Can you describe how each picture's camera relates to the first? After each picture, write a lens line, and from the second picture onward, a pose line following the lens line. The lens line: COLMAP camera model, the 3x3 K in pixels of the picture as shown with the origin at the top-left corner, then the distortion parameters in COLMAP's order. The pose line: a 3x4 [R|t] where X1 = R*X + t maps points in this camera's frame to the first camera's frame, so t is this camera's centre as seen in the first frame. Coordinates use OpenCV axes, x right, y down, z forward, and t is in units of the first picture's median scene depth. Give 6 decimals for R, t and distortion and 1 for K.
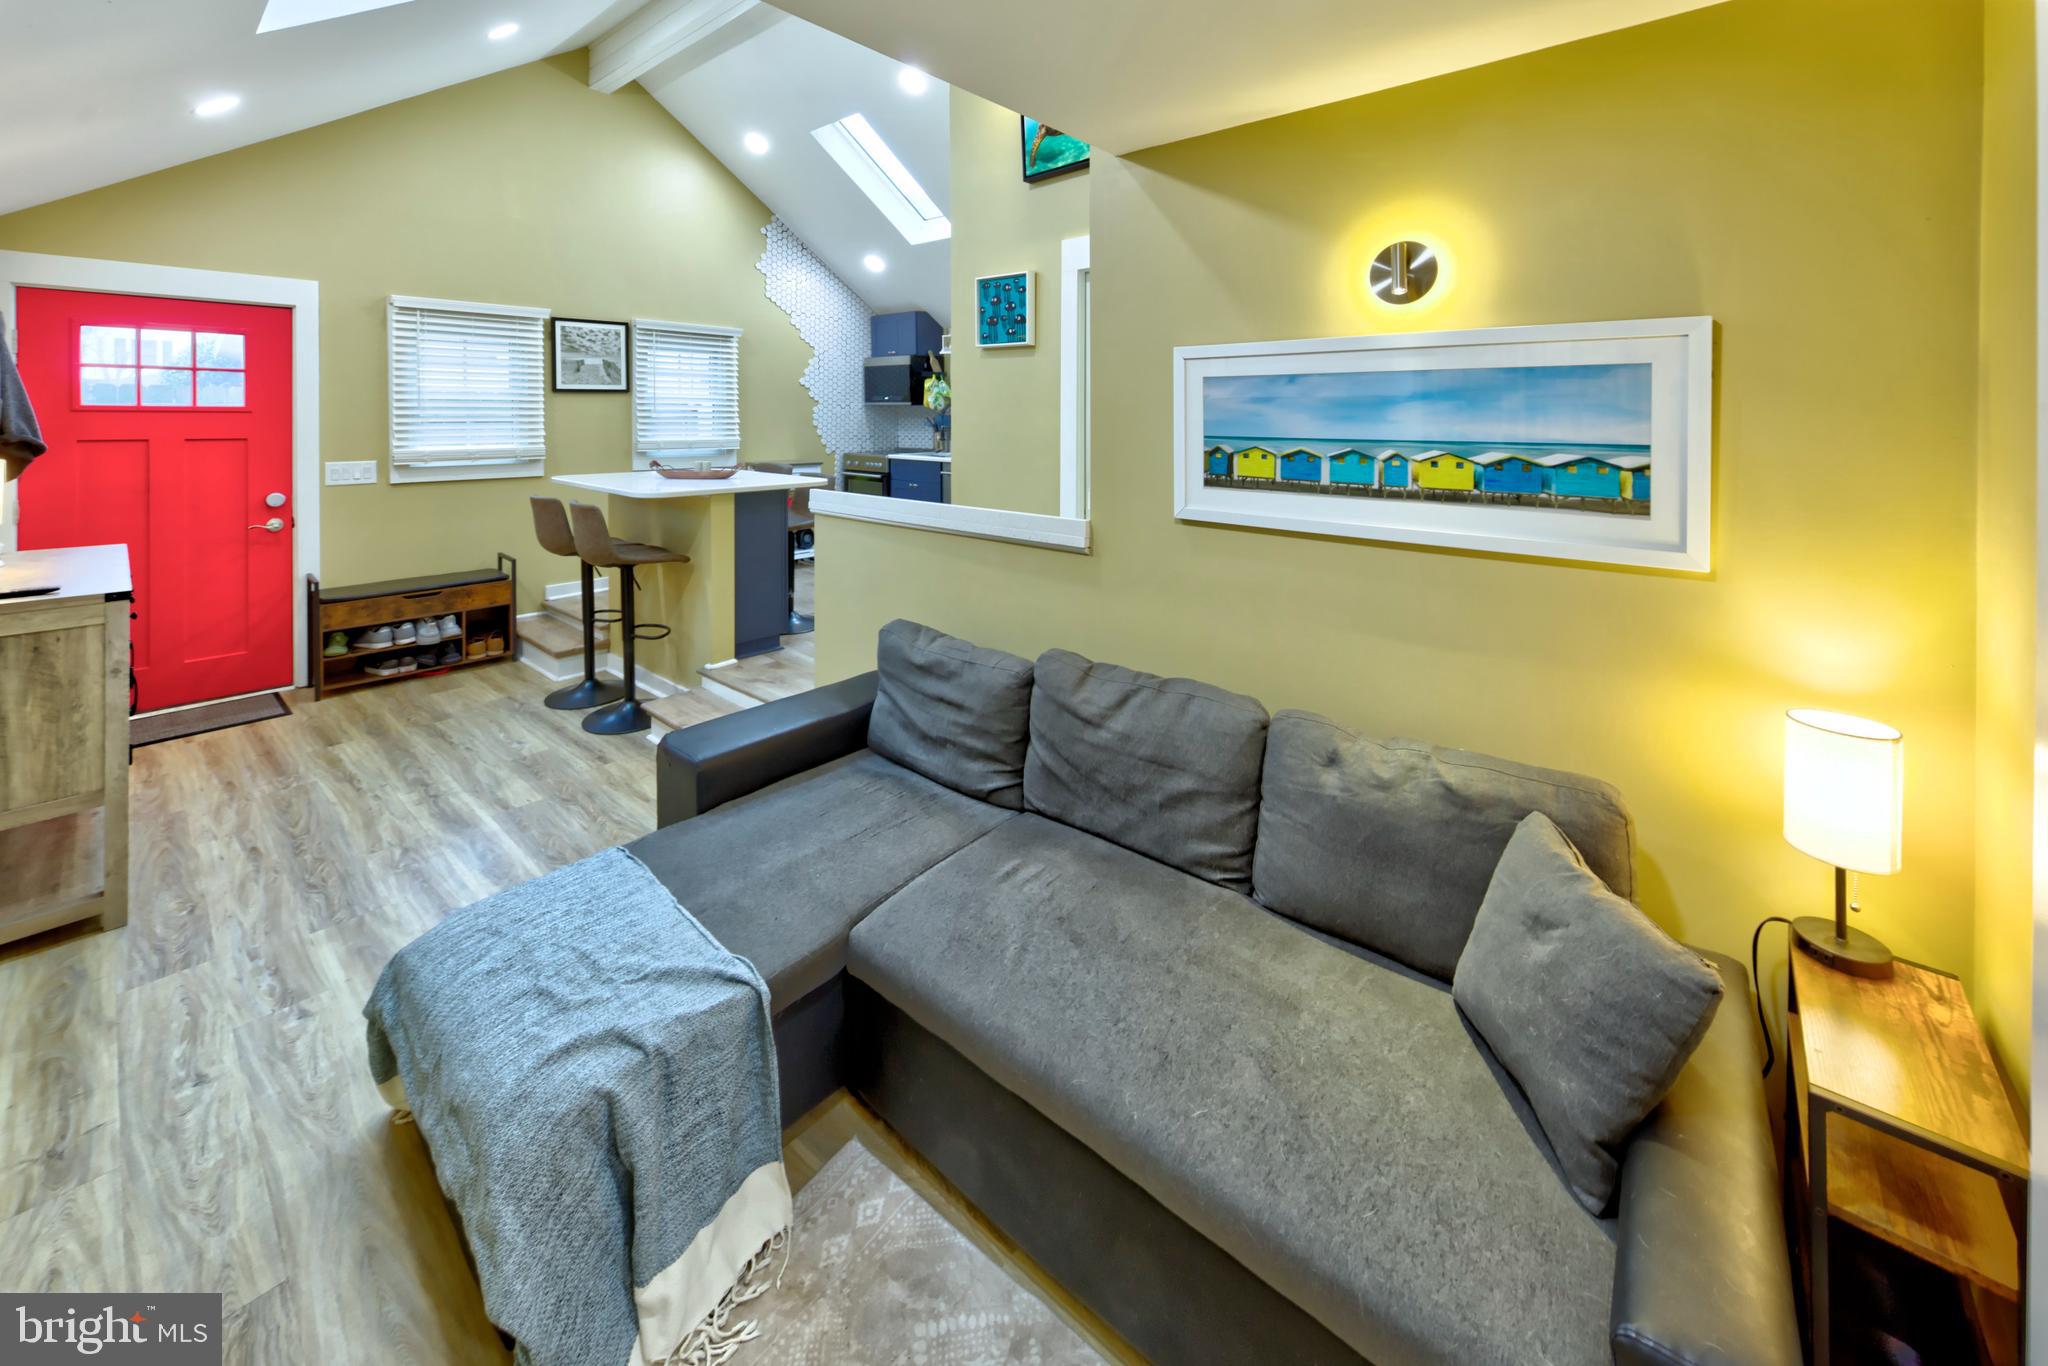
lens RADIAL K [[771.2, 0, 1020.6], [0, 771.2, 469.6], [0, 0, 1]] dist [0.001761, 0.000330]
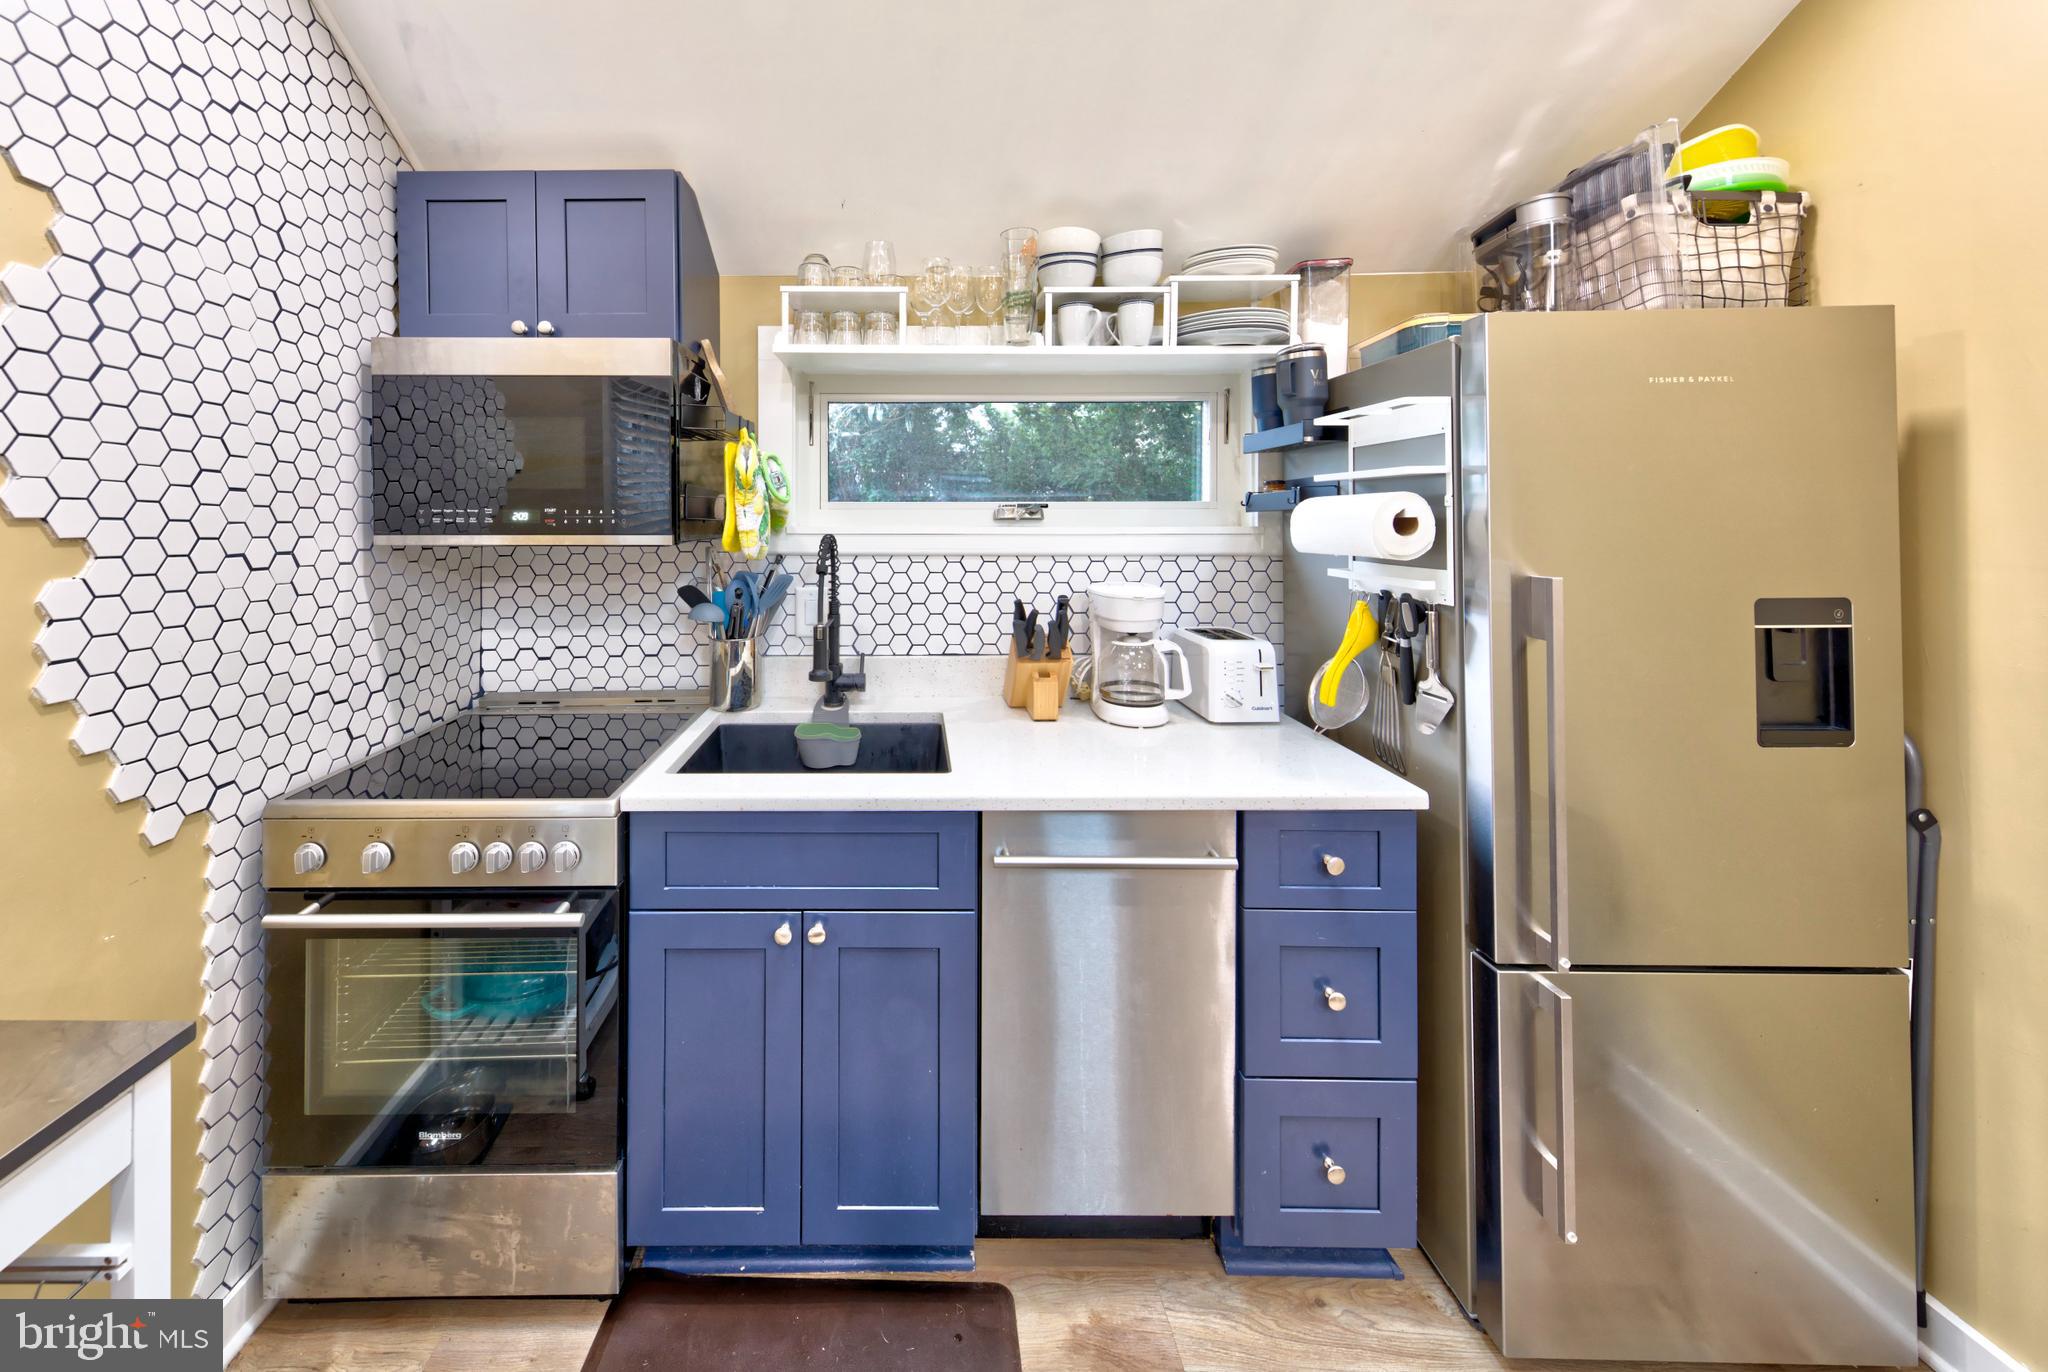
lens RADIAL K [[715.9, 0, 921.2], [0, 715.9, 511.8], [0, 0, 1]] dist [0.007631, -0.000020]
pose [[0.766267, -0.007867, 0.642474, -0.279886], [0.058457, 0.996632, -0.057517, -0.094352], [-0.639858, 0.081630, 0.764146, 0.959696]]
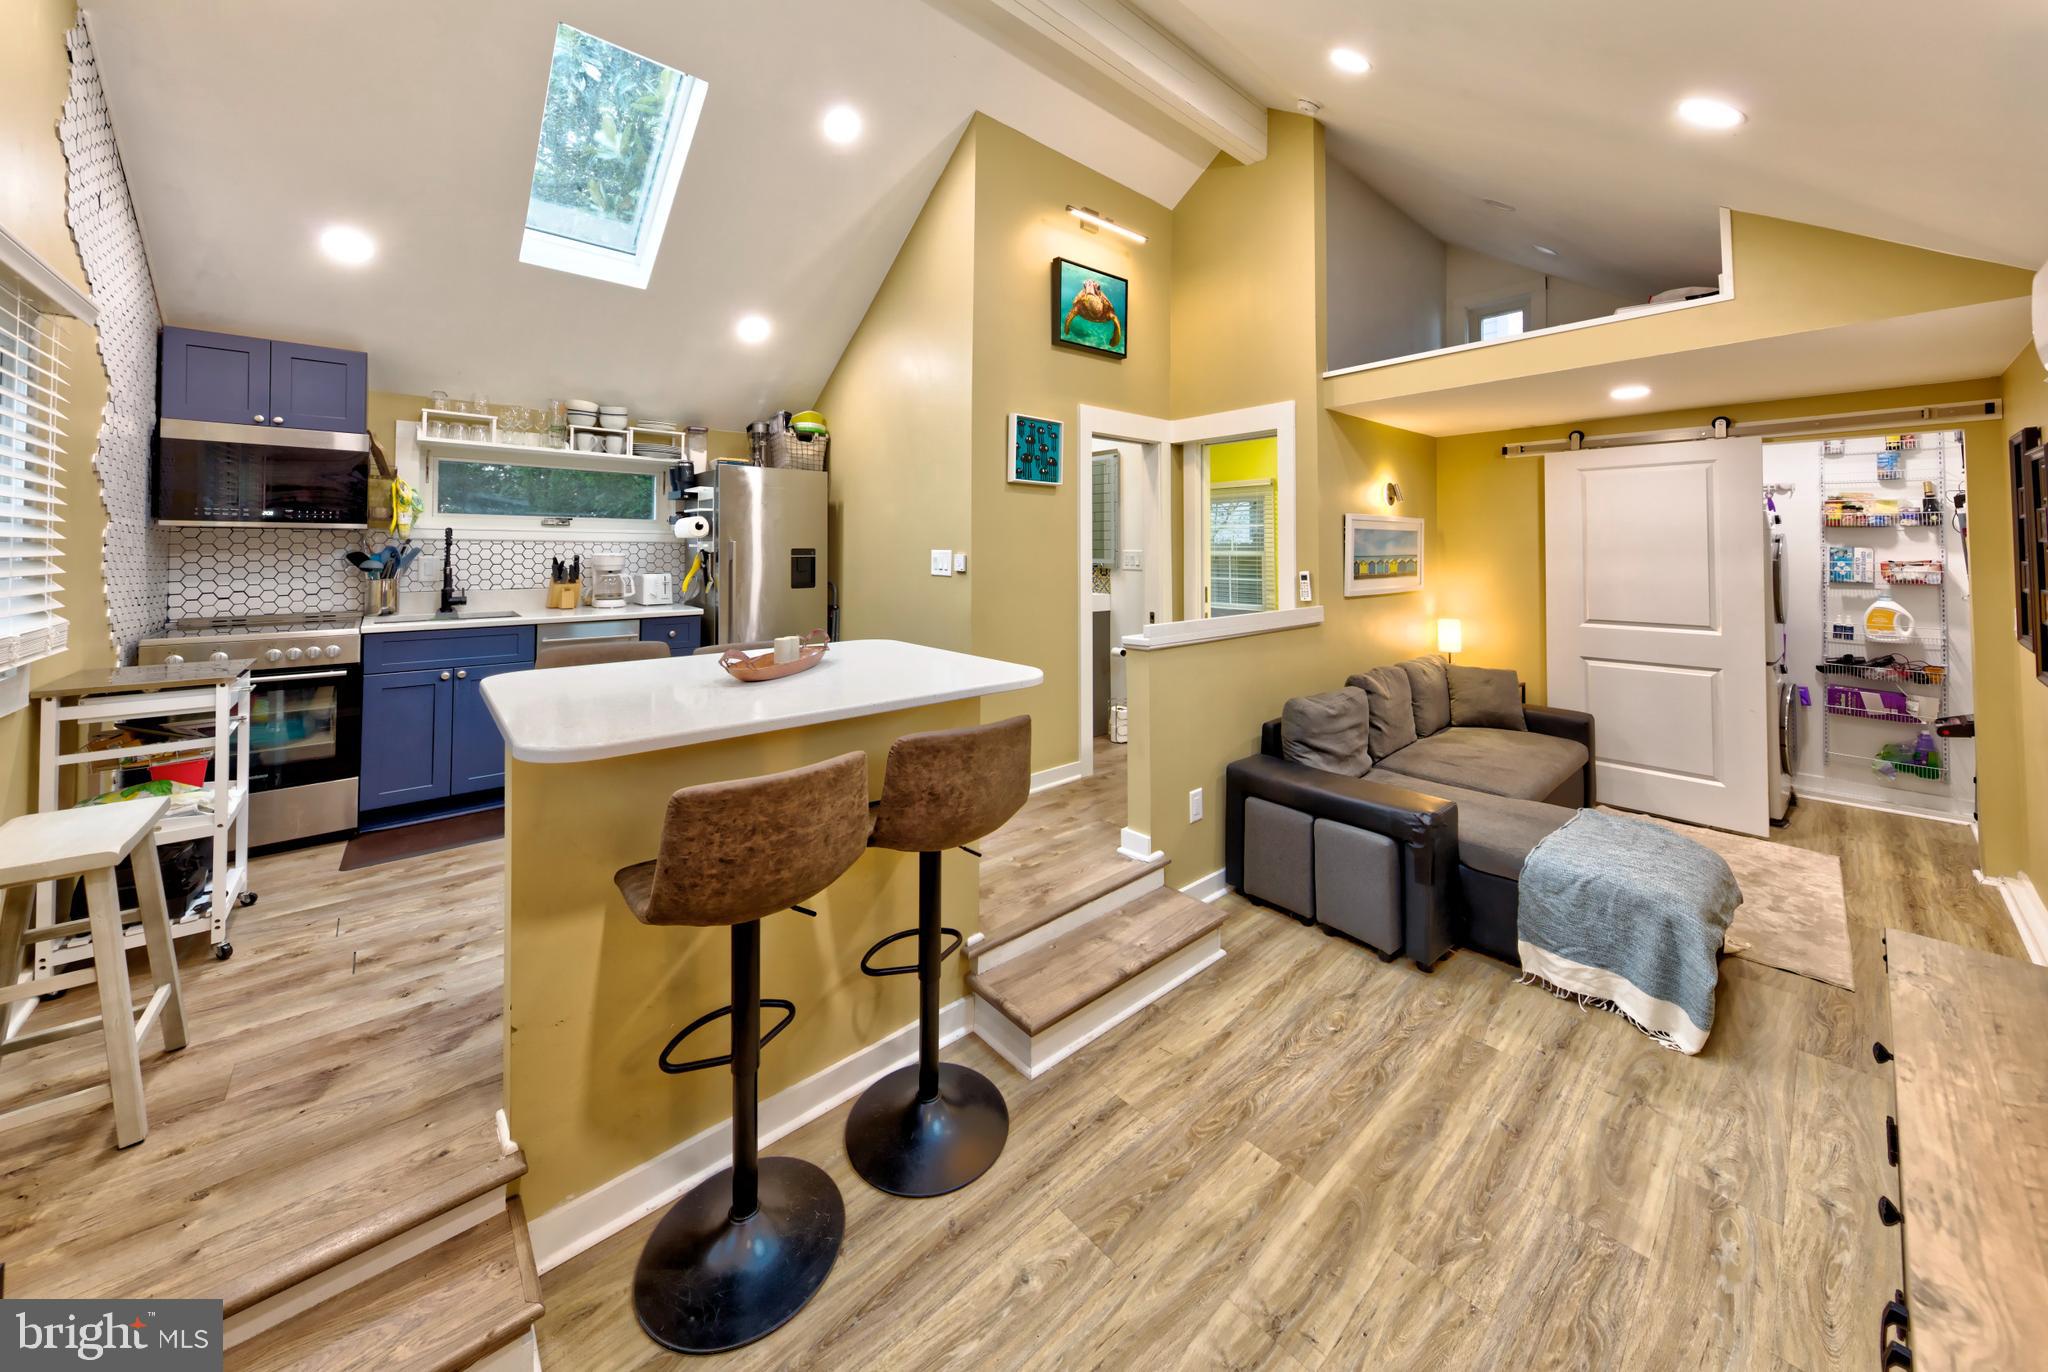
lens RADIAL K [[718.2, 0, 1030.3], [0, 718.2, 541.2], [0, 0, 1]] dist [-0.001408, -0.000350]
pose [[0.154217, 0.002344, 0.988034, -0.691731], [0.069877, 0.997467, -0.013273, -0.045211], [-0.985563, 0.071088, 0.153662, 0.586225]]
